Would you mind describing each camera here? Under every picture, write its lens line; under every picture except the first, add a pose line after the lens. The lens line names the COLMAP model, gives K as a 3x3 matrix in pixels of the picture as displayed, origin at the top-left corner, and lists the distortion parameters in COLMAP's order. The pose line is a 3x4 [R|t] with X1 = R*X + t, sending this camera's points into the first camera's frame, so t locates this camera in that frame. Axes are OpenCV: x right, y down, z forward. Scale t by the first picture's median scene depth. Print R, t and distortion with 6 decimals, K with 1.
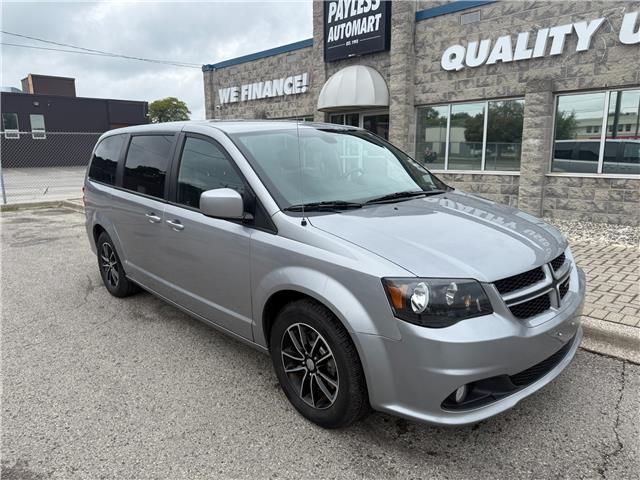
lens RADIAL K [[452.1, 0, 316.3], [0, 452.1, 235.4], [0, 0, 1]] dist [0.035558, -0.042153]
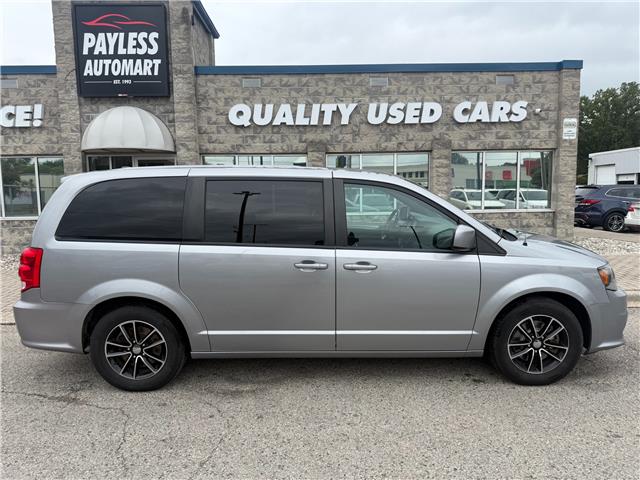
lens RADIAL K [[452.1, 0, 323.4], [0, 452.1, 242.0], [0, 0, 1]] dist [0.035558, -0.042153]
pose [[0.670941, -0.080064, 0.737176, -0.451898], [0.143388, 0.989398, -0.023047, -0.028148], [-0.727515, 0.121165, 0.675308, 0.148752]]
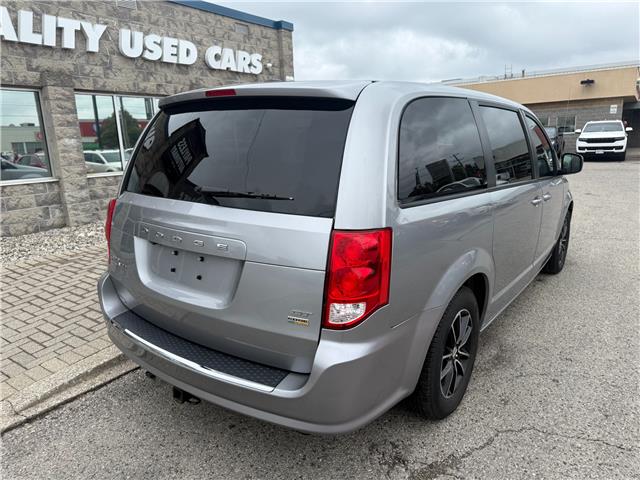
lens RADIAL K [[452.1, 0, 322.8], [0, 452.1, 240.3], [0, 0, 1]] dist [0.035558, -0.042153]
pose [[-0.188903, -0.194311, 0.962579, -0.518331], [0.216934, 0.947752, 0.233891, -0.121561], [-0.957734, 0.252999, -0.136881, 0.685109]]
